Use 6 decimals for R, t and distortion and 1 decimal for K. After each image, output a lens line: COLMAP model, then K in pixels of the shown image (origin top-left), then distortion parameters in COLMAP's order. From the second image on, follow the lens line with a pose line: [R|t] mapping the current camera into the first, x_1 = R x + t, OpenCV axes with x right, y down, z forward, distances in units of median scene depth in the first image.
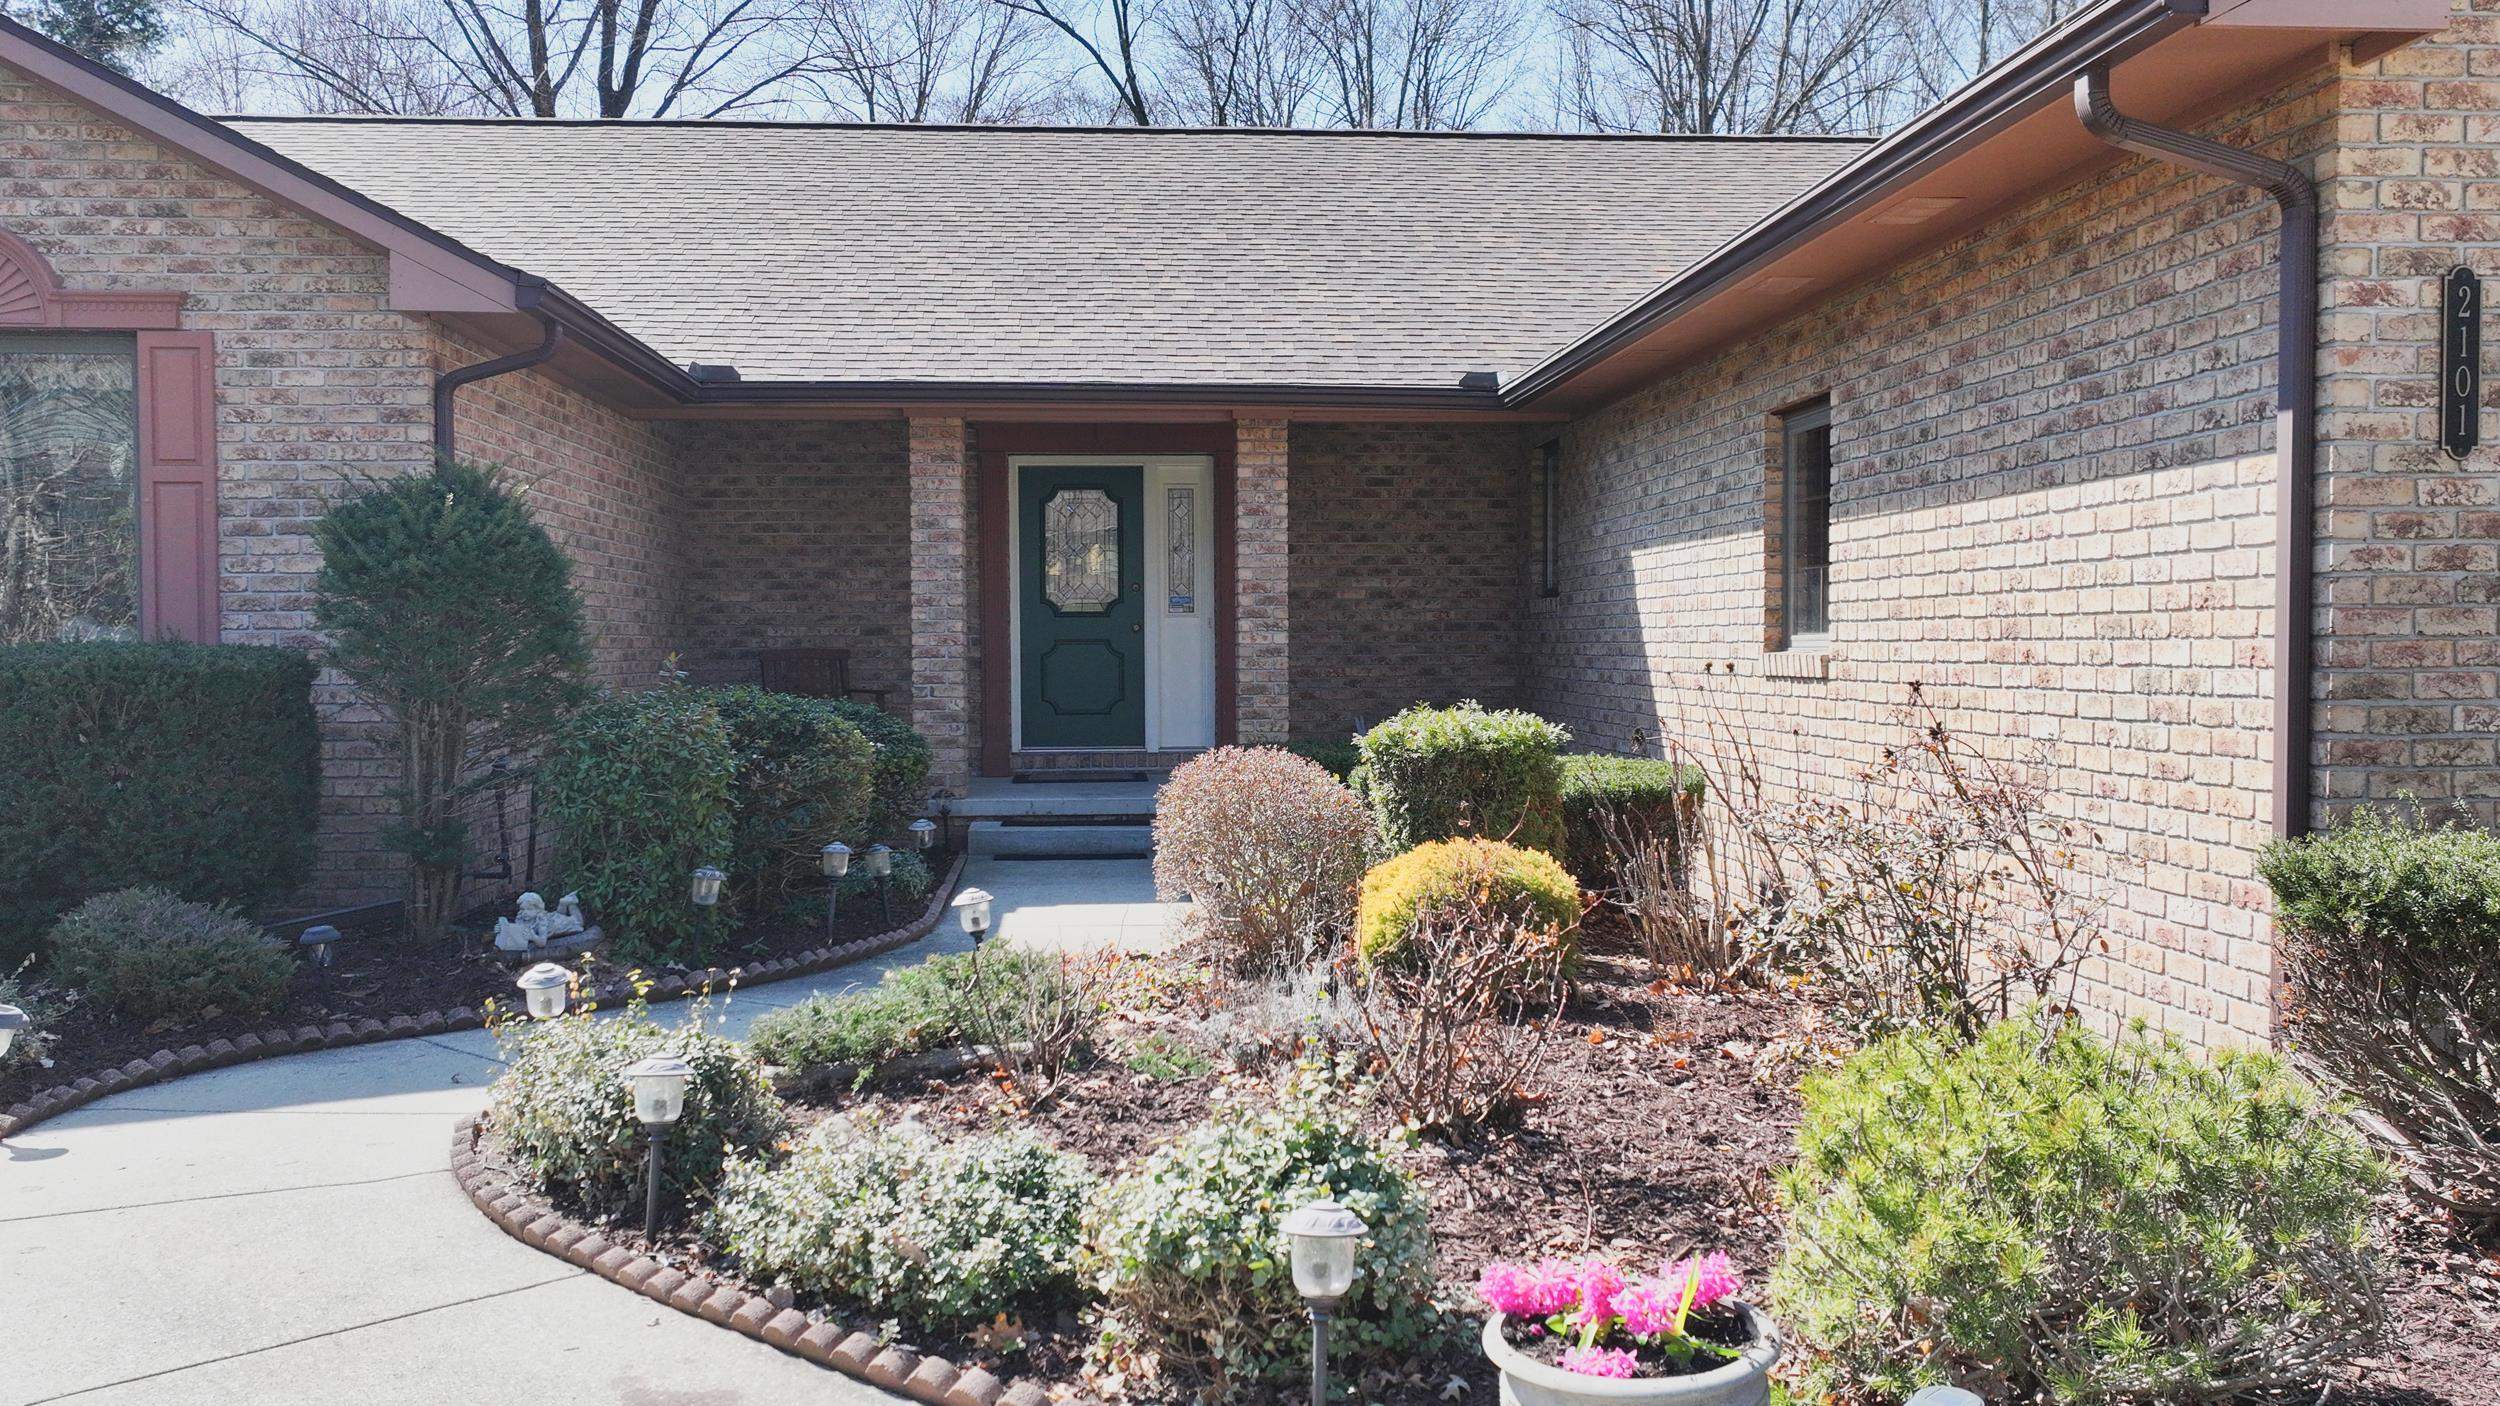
lens RADIAL K [[1720.2, 0, 1254.7], [0, 1720.2, 704.2], [0, 0, 1]] dist [-0.001133, 0.007359]
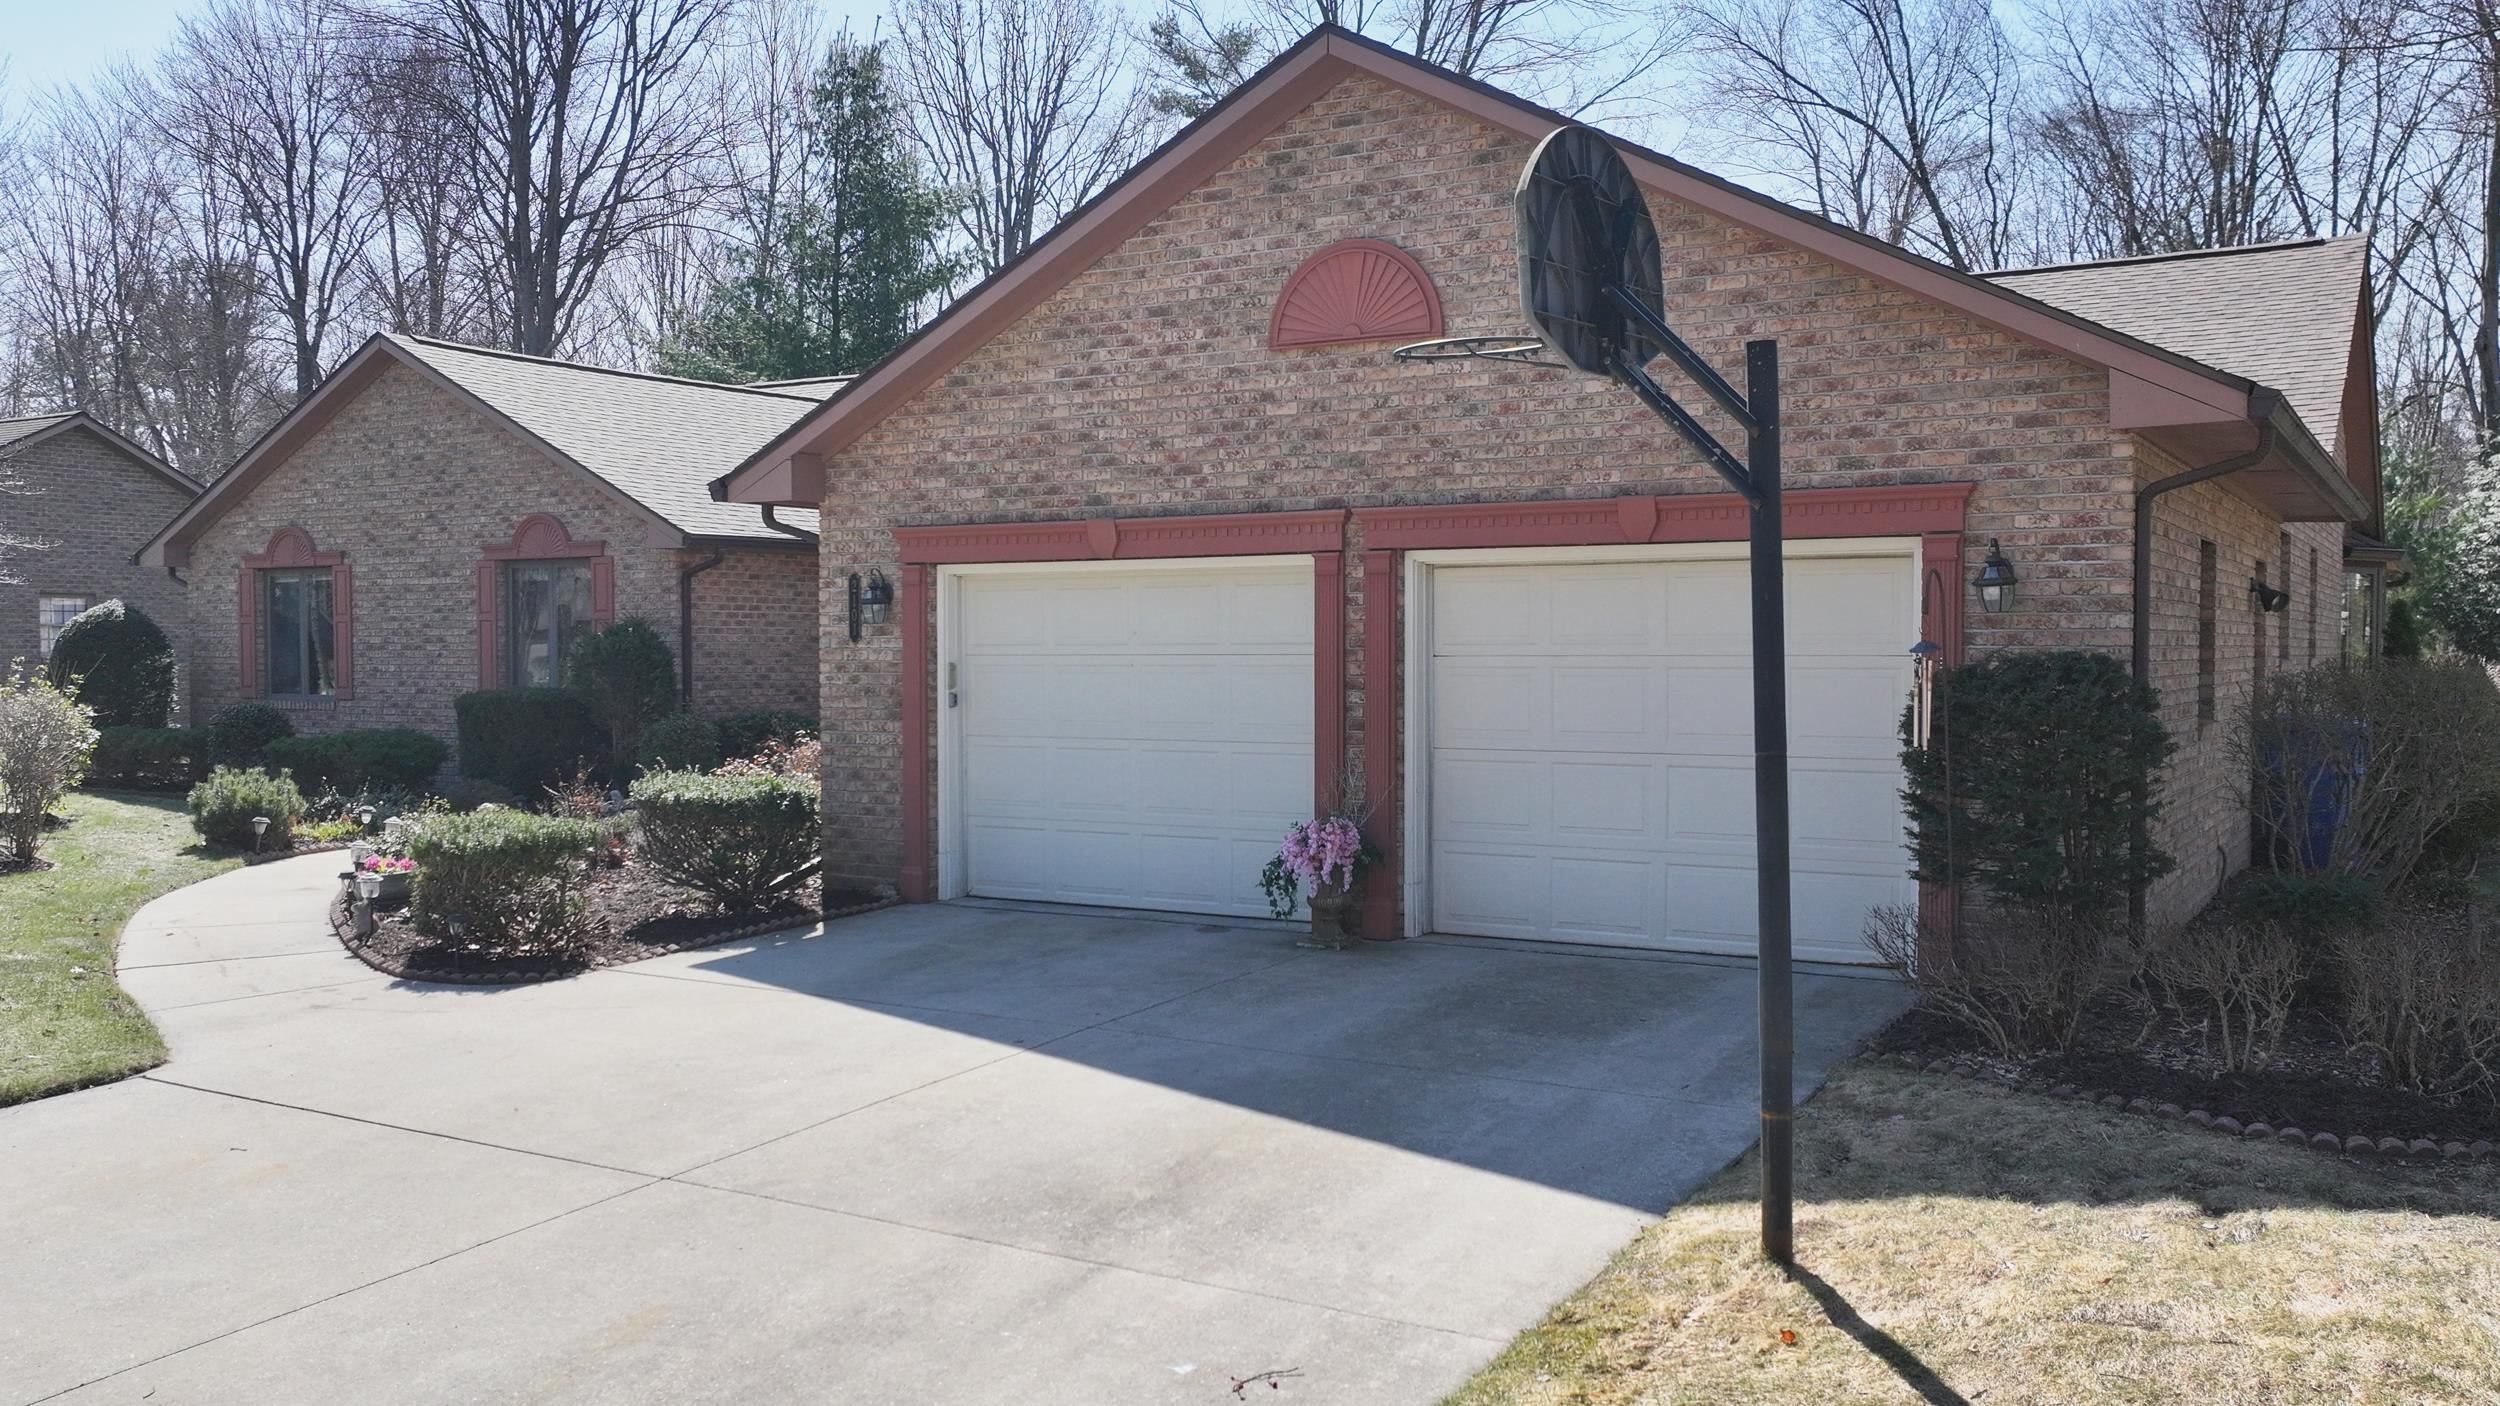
lens RADIAL K [[1720.2, 0, 1254.7], [0, 1720.2, 704.2], [0, 0, 1]] dist [-0.001133, 0.007359]
pose [[0.836481, 0.018247, -0.547692, 2.715416], [-0.024308, 0.999697, -0.003819, -0.050765], [0.547457, 0.016508, 0.836671, -0.926435]]
